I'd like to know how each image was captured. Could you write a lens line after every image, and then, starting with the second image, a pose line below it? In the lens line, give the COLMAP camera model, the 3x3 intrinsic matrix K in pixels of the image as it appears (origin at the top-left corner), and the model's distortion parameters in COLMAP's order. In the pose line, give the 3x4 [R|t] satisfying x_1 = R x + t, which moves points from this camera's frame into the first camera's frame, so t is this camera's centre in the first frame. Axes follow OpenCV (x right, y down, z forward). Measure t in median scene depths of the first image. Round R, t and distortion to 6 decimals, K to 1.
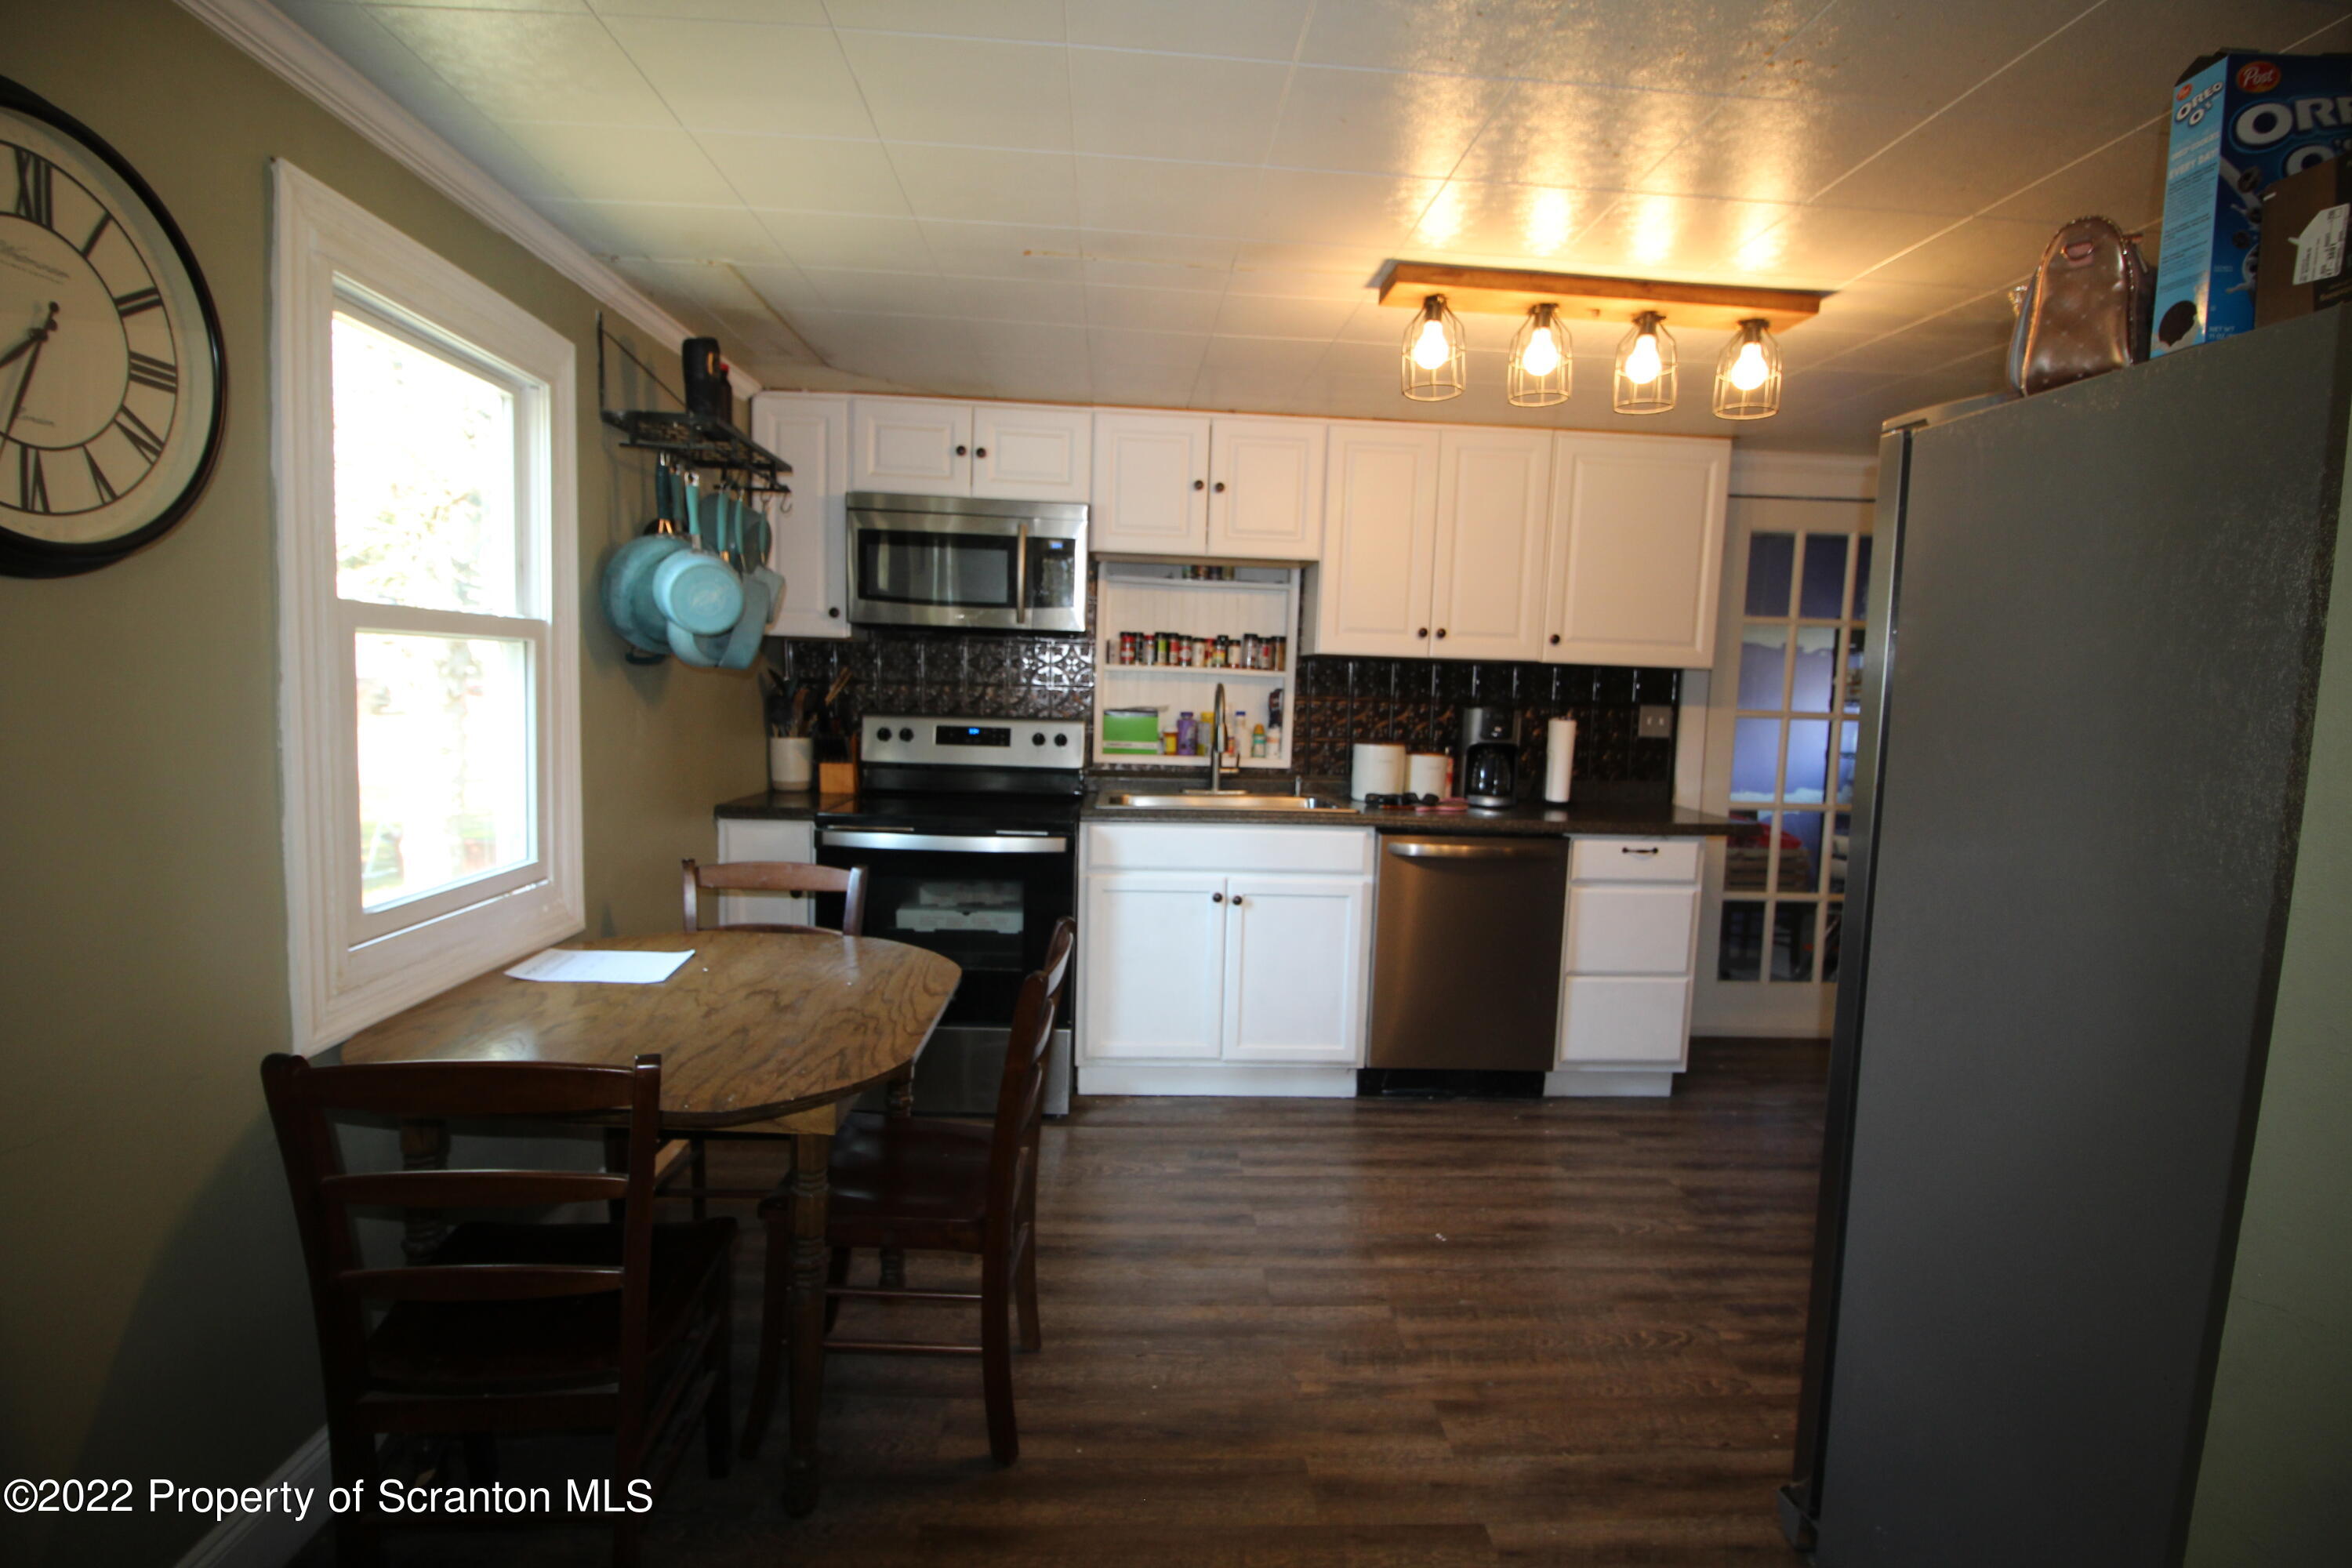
lens RADIAL K [[1102.8, 0, 1172.9], [0, 1102.8, 781.1], [0, 0, 1]] dist [-0.004770, -0.001897]
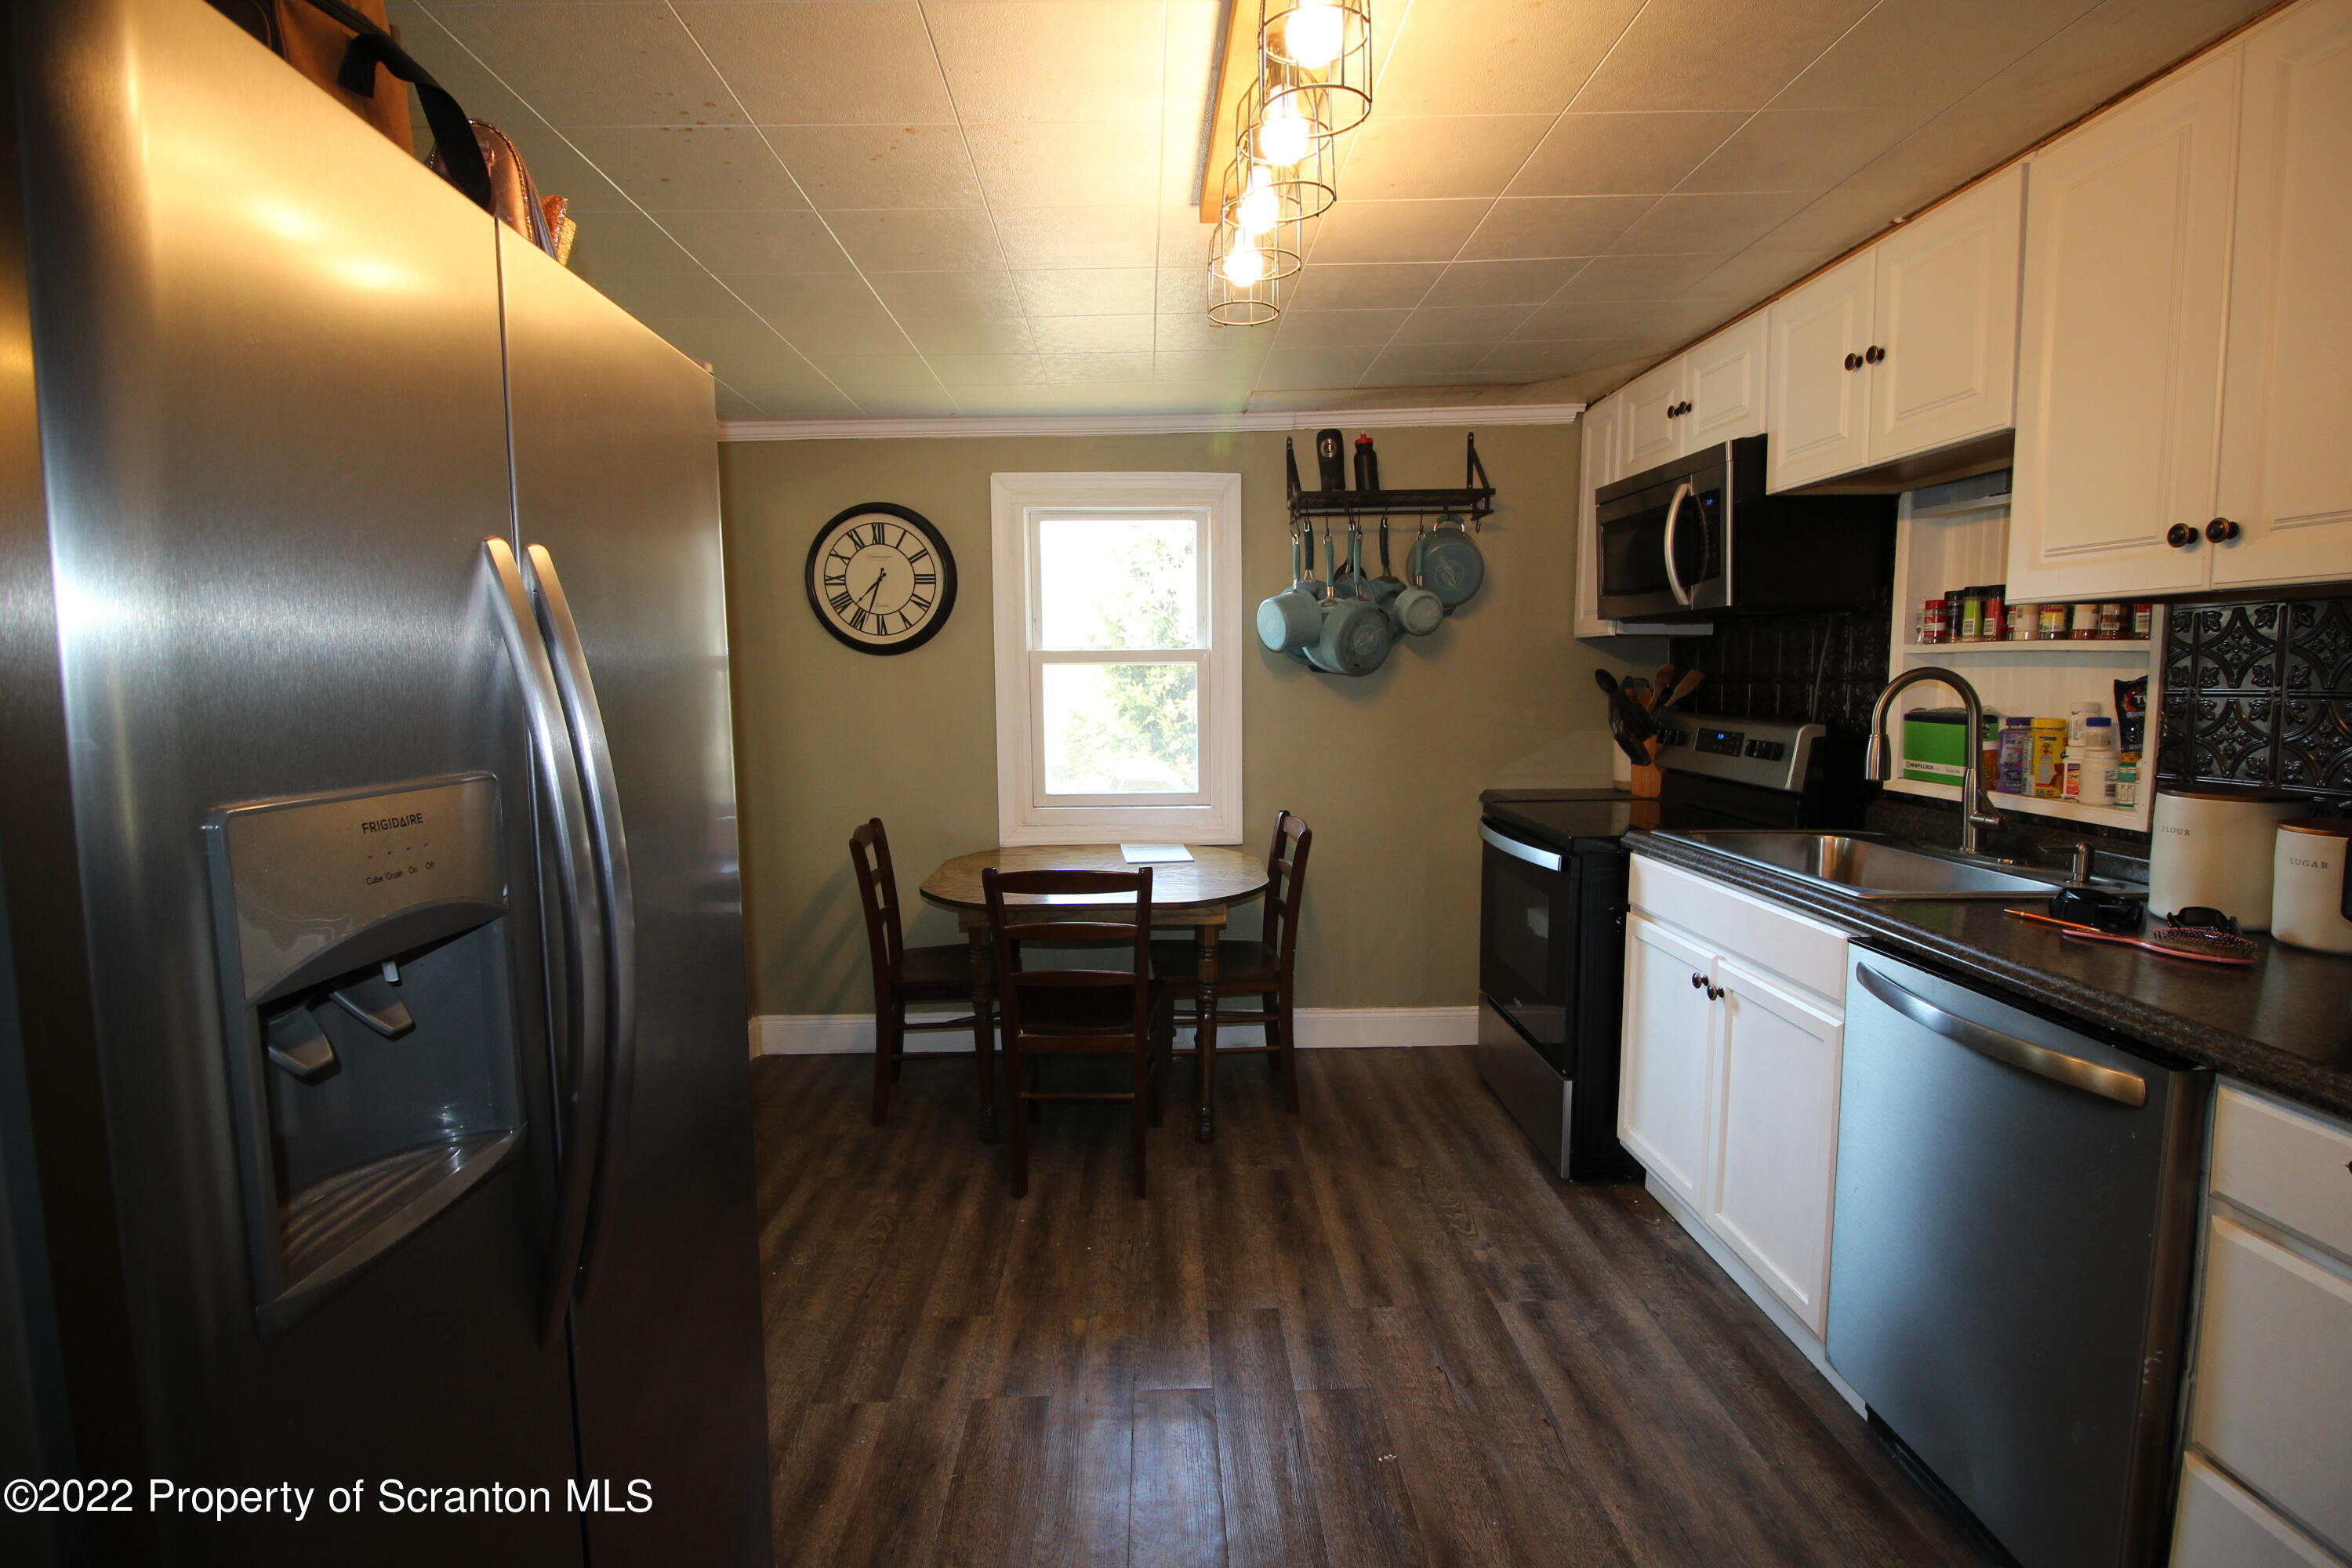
lens RADIAL K [[1102.8, 0, 1167.0], [0, 1102.8, 778.1], [0, 0, 1]] dist [-0.004770, -0.001897]
pose [[-0.047462, 0.064973, -0.996758, 1.153825], [-0.081312, 0.994319, 0.068685, -0.064203], [0.995558, 0.084308, -0.041909, 1.074756]]
